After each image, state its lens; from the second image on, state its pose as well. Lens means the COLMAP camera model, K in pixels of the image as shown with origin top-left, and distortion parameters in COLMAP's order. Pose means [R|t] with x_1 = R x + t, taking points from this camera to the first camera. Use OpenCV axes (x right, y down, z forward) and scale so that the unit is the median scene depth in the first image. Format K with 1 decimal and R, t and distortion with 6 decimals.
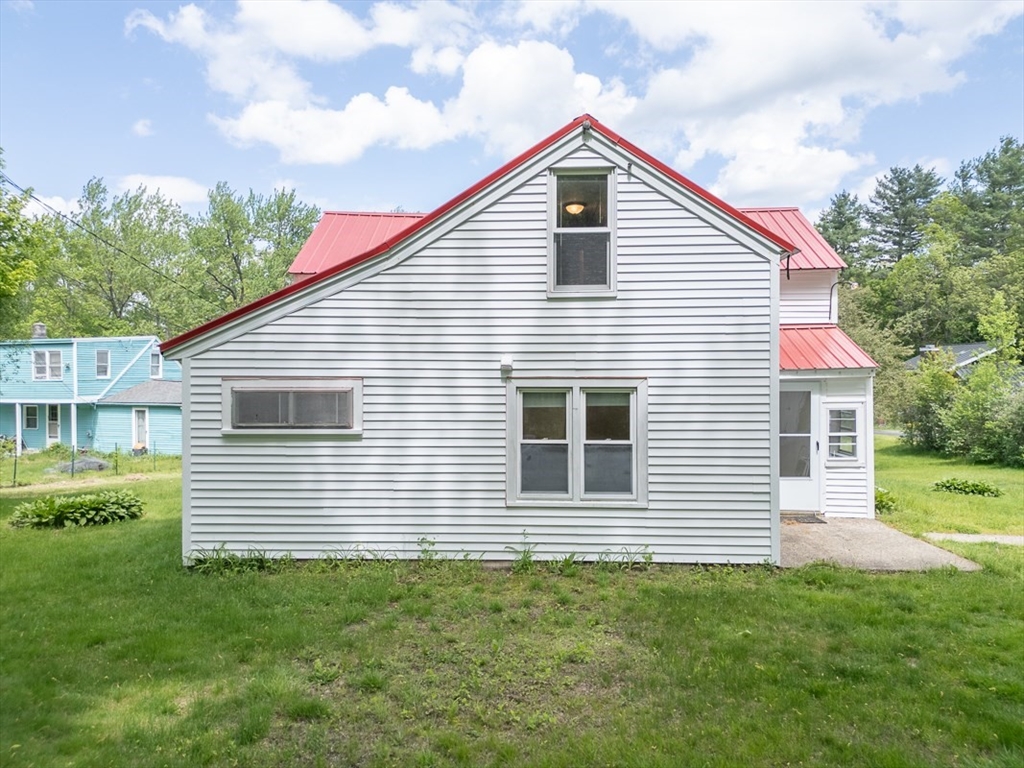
lens RADIAL K [[758.8, 0, 508.3], [0, 758.8, 386.1], [0, 0, 1]] dist [0.049754, -0.020869]
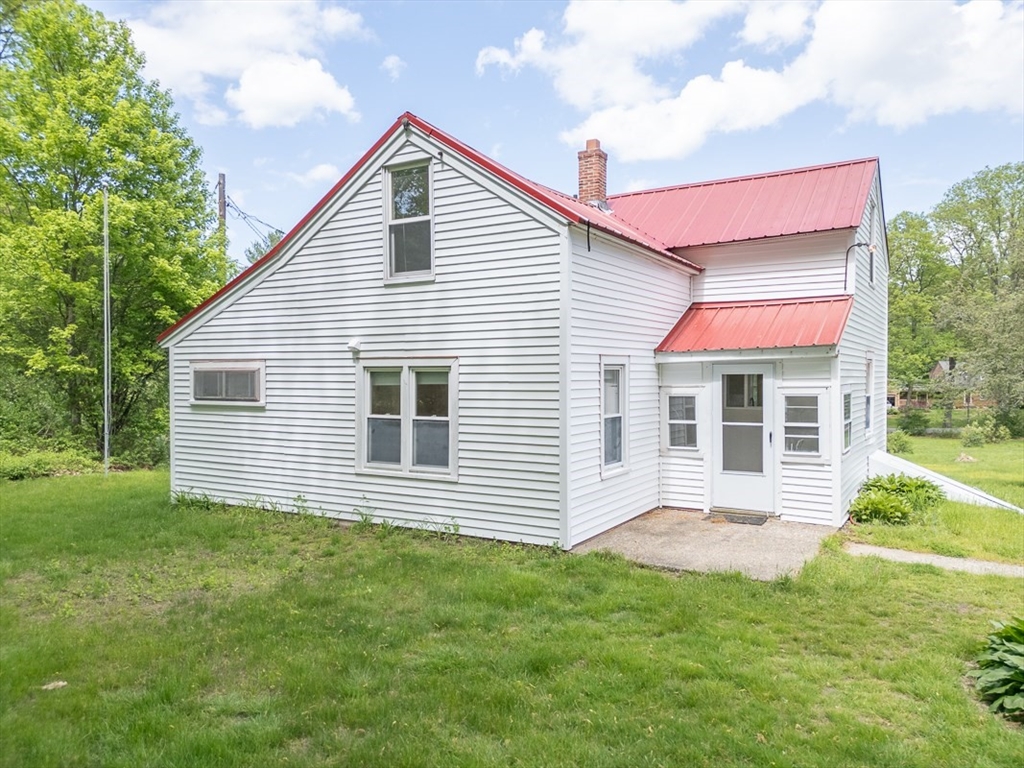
lens RADIAL K [[758.8, 0, 505.7], [0, 758.8, 380.2], [0, 0, 1]] dist [0.049754, -0.020869]
pose [[0.874546, 0.002330, -0.484938, 0.736493], [0.002047, 0.999962, 0.008496, 0.012054], [0.484939, -0.008422, 0.874507, 0.124069]]
